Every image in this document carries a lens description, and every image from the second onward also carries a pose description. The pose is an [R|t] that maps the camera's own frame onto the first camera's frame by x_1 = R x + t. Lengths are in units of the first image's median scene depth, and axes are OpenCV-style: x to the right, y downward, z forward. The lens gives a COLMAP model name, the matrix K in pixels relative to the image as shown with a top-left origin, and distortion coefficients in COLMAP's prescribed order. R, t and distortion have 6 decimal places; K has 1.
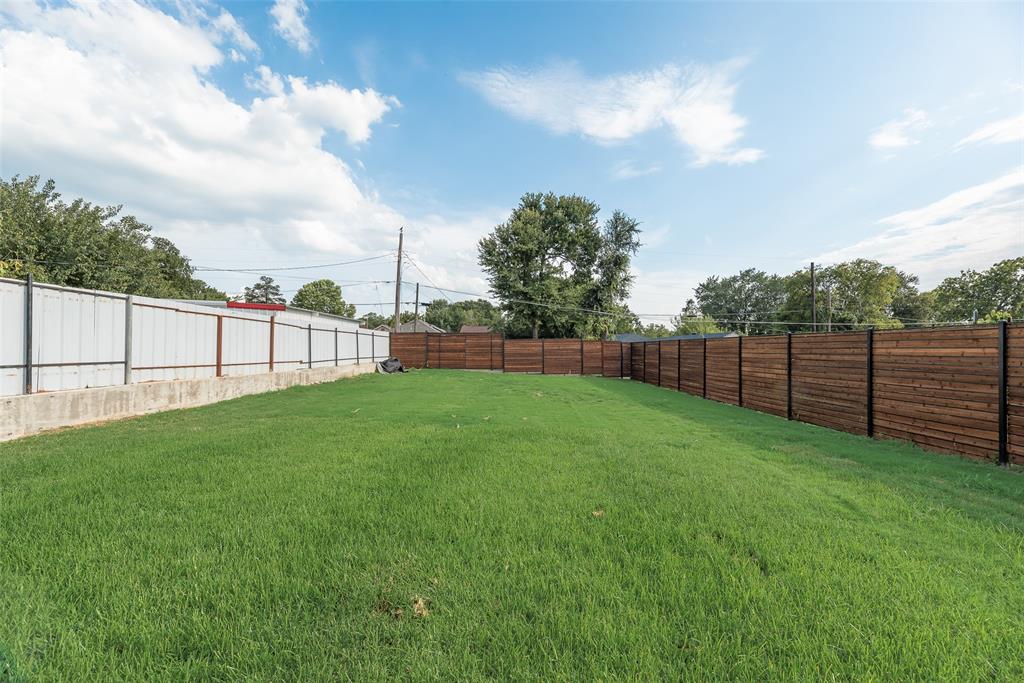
lens RADIAL K [[413.0, 0, 513.0], [0, 413.0, 344.9], [0, 0, 1]] dist [0.001179, -0.000049]
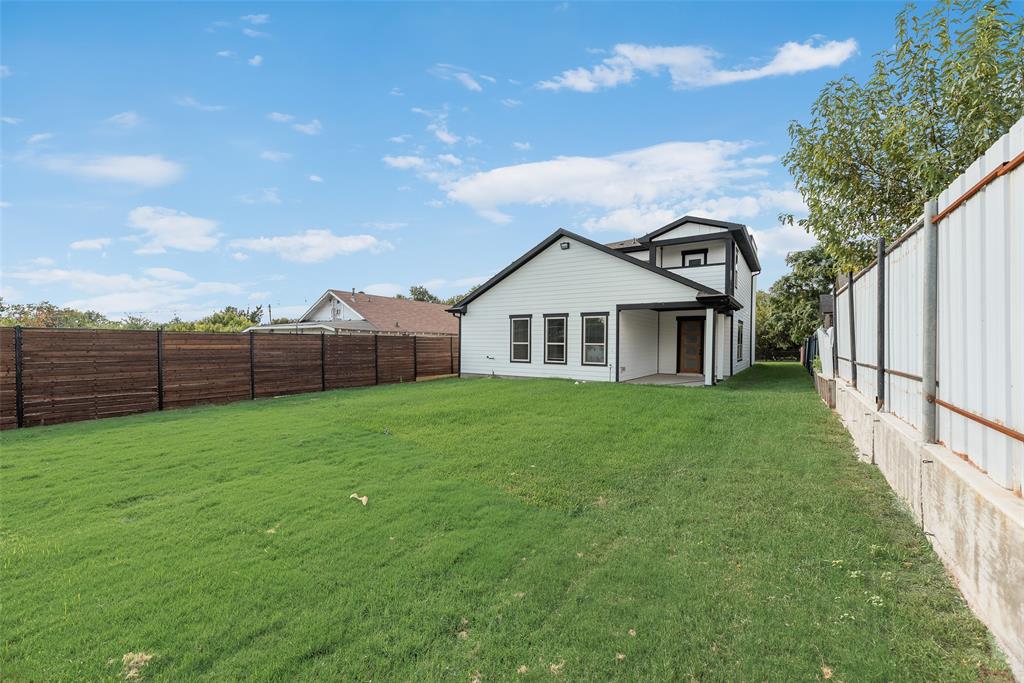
lens RADIAL K [[413.0, 0, 512.6], [0, 413.0, 342.6], [0, 0, 1]] dist [0.001179, -0.000049]
pose [[-0.828959, 0.004001, 0.559295, -0.956087], [-0.003612, 0.999915, -0.012507, 0.017300], [-0.559298, -0.012388, -0.828874, 1.761308]]
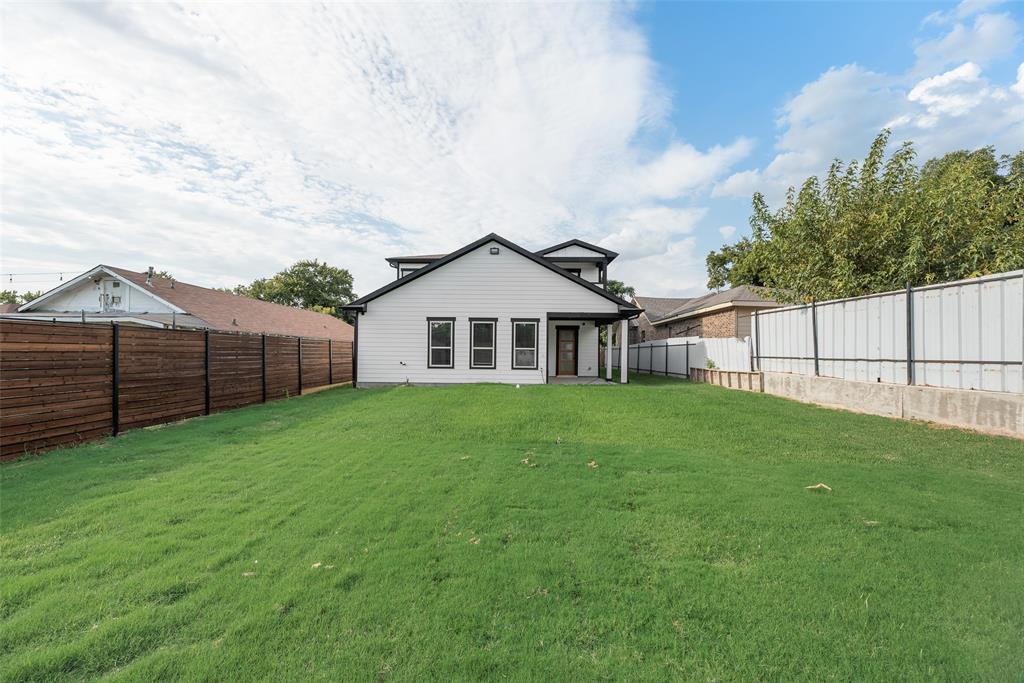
lens RADIAL K [[413.0, 0, 511.7], [0, 413.0, 344.9], [0, 0, 1]] dist [0.001179, -0.000049]
pose [[-0.999817, -0.001531, 0.019076, -0.062353], [-0.002032, 0.999652, -0.026317, 0.035128], [-0.019029, -0.026351, -0.999472, 1.992060]]
